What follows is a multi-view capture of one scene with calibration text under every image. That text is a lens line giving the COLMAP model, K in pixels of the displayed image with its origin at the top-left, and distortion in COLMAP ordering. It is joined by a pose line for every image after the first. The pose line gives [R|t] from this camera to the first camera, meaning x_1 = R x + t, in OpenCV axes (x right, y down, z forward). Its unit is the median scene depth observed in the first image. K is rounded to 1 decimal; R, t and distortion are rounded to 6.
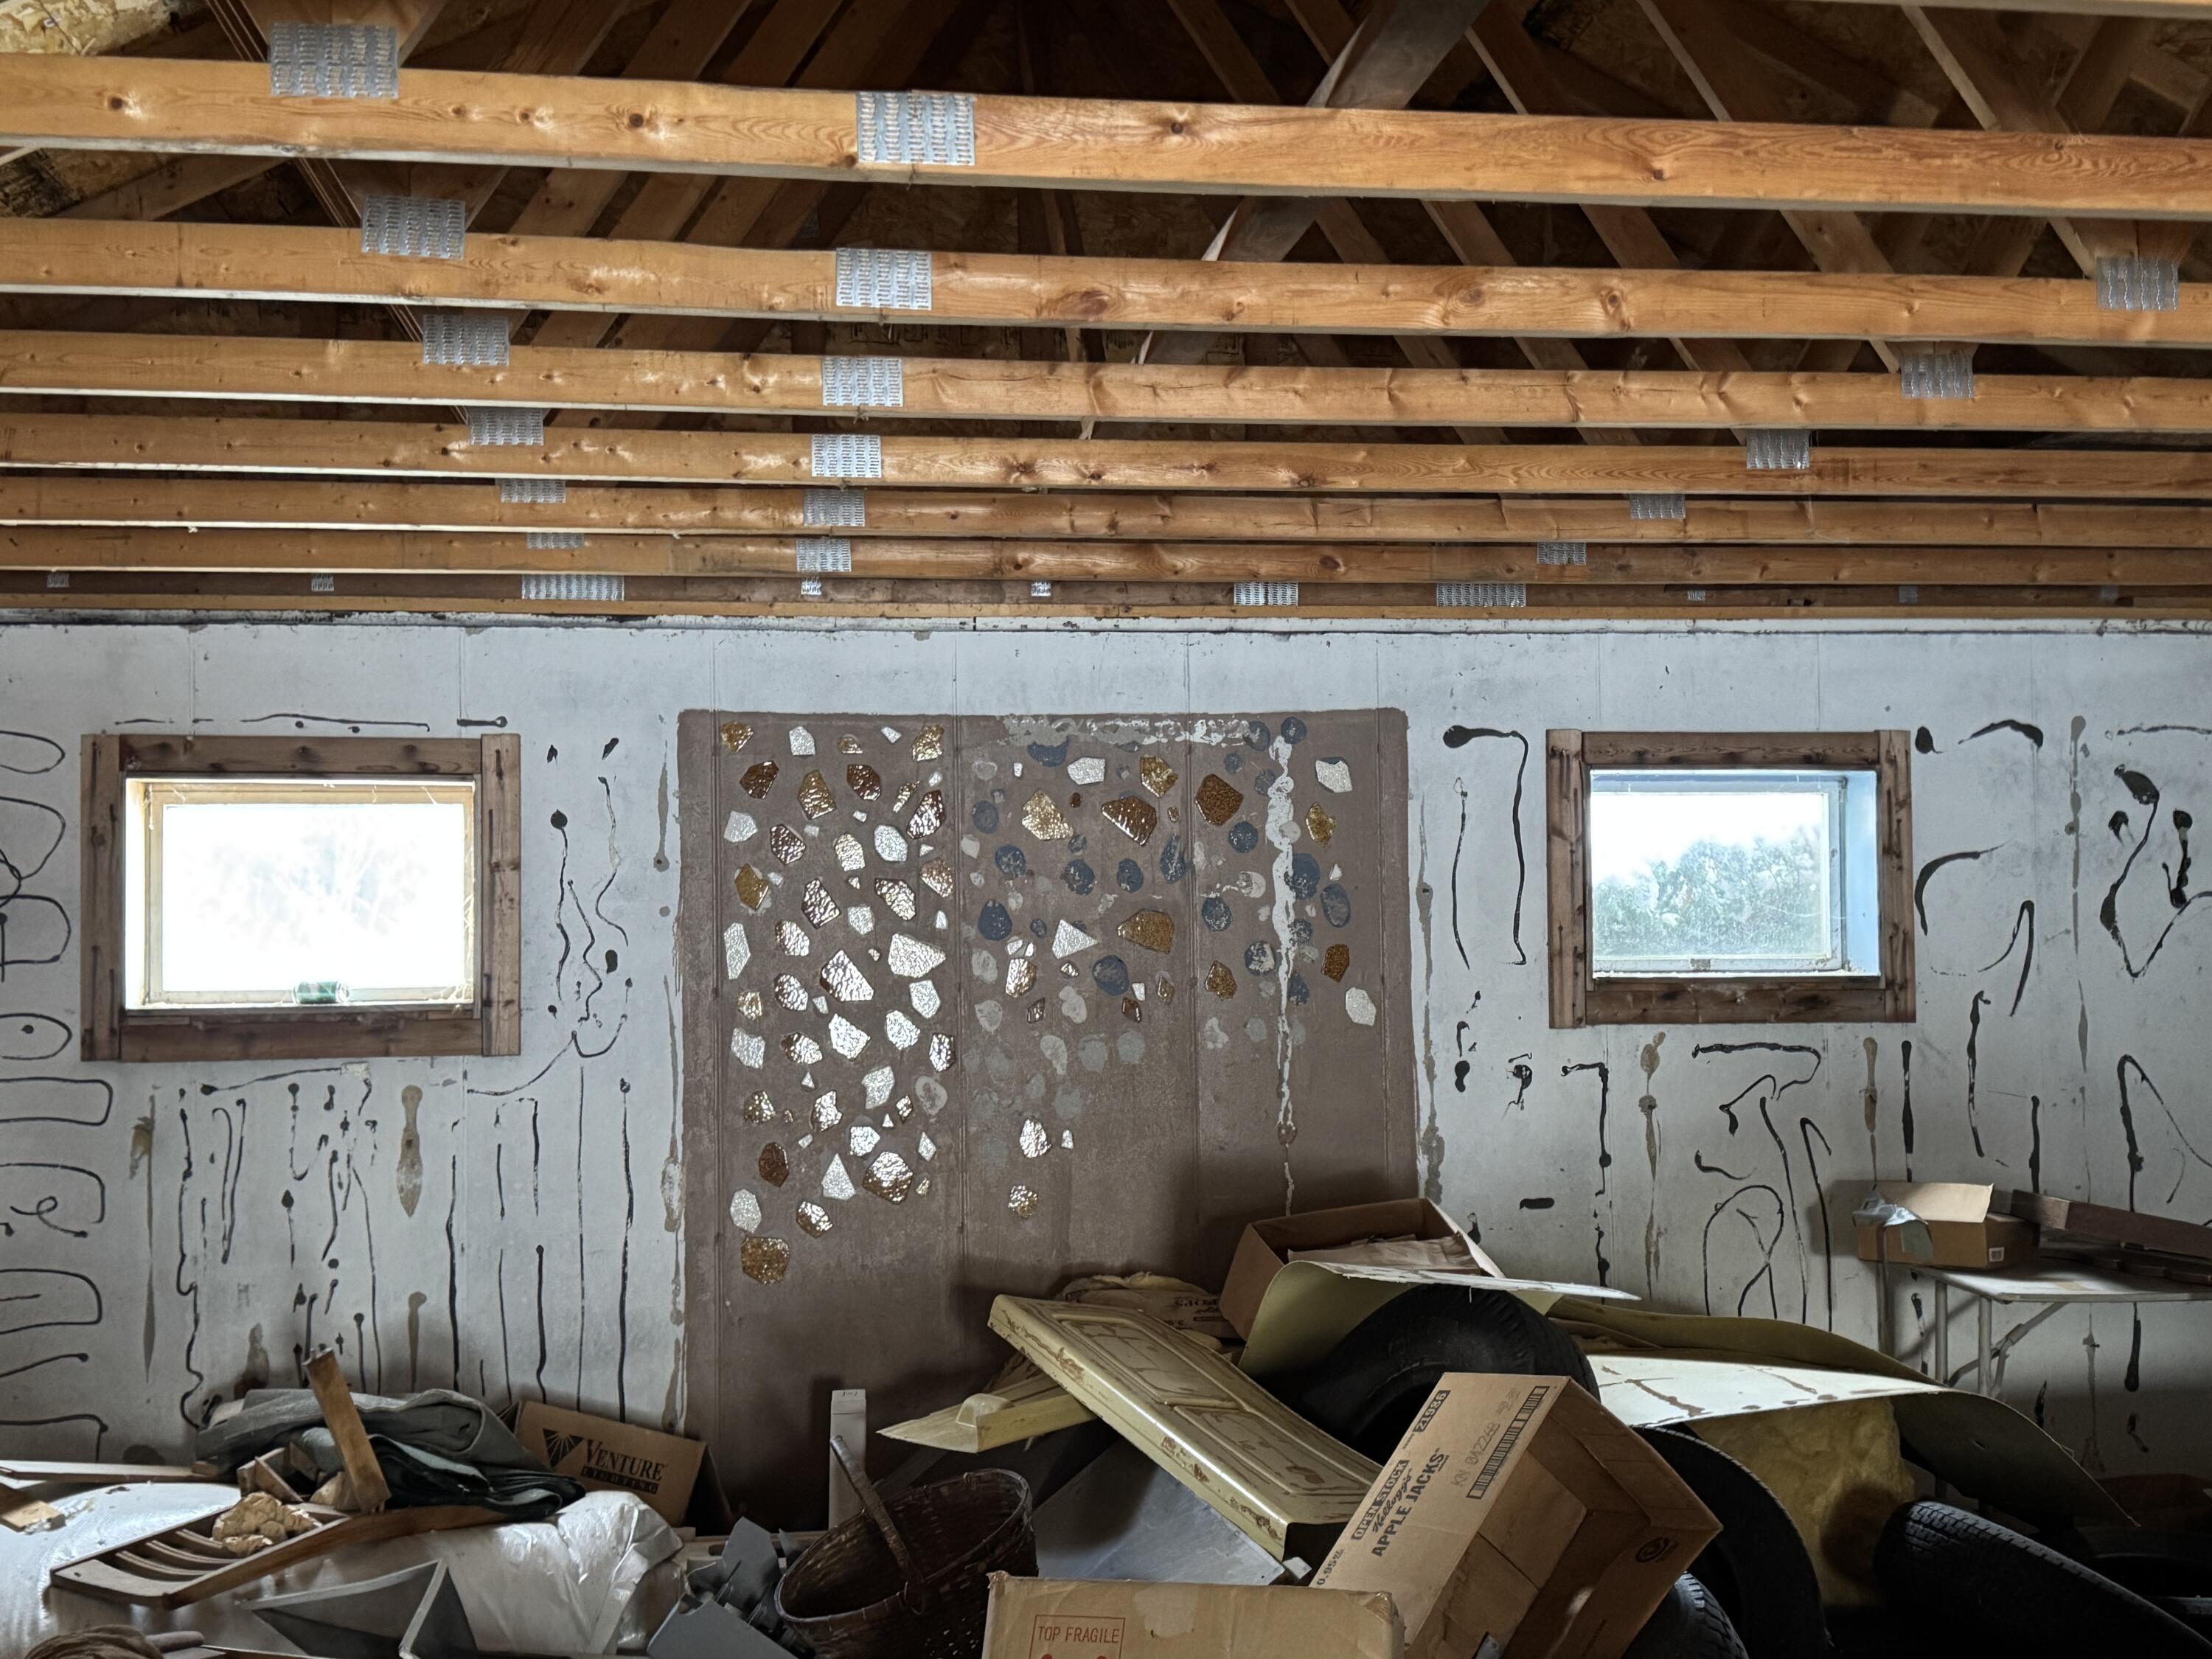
lens RADIAL K [[2406.7, 0, 1099.8], [0, 2406.7, 846.9], [0, 0, 1]] dist [0.216907, -0.469488]
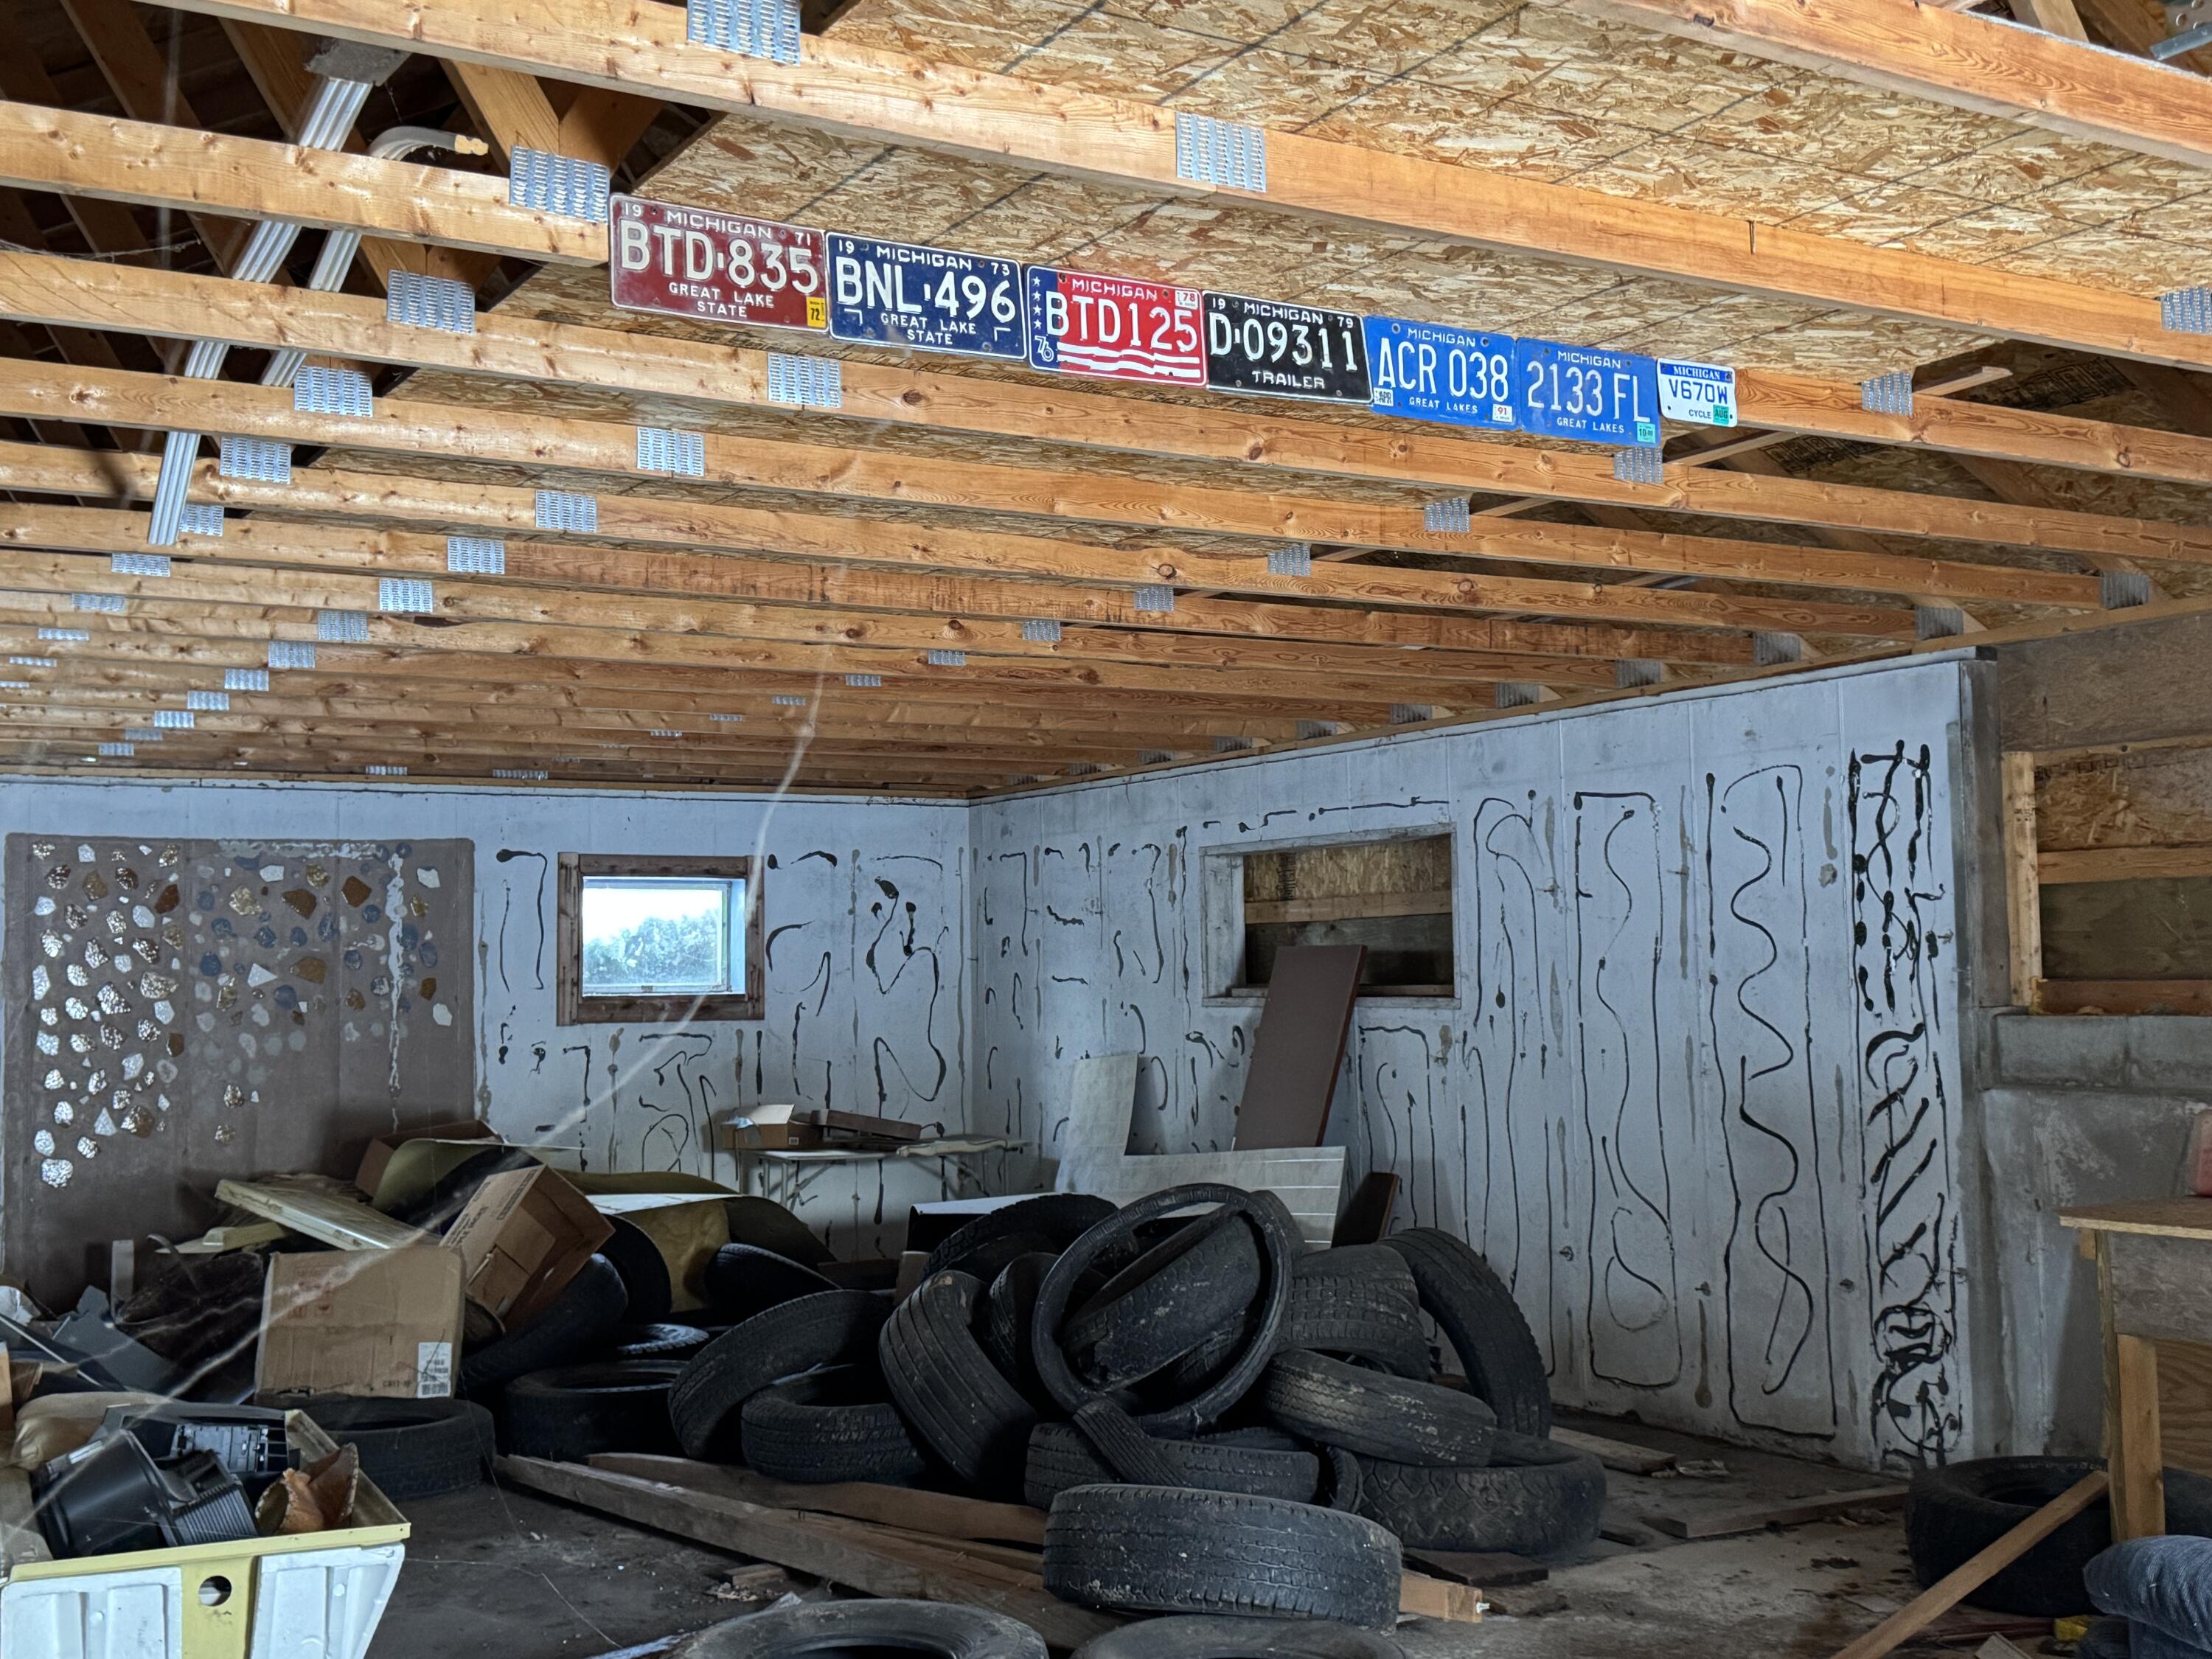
lens RADIAL K [[2406.7, 0, 1099.8], [0, 2406.7, 846.9], [0, 0, 1]] dist [0.216907, -0.469488]
pose [[0.927339, 0.018896, 0.373745, -0.106116], [-0.009067, 0.999566, -0.028038, -0.007593], [-0.374112, 0.022612, 0.927108, -0.759217]]
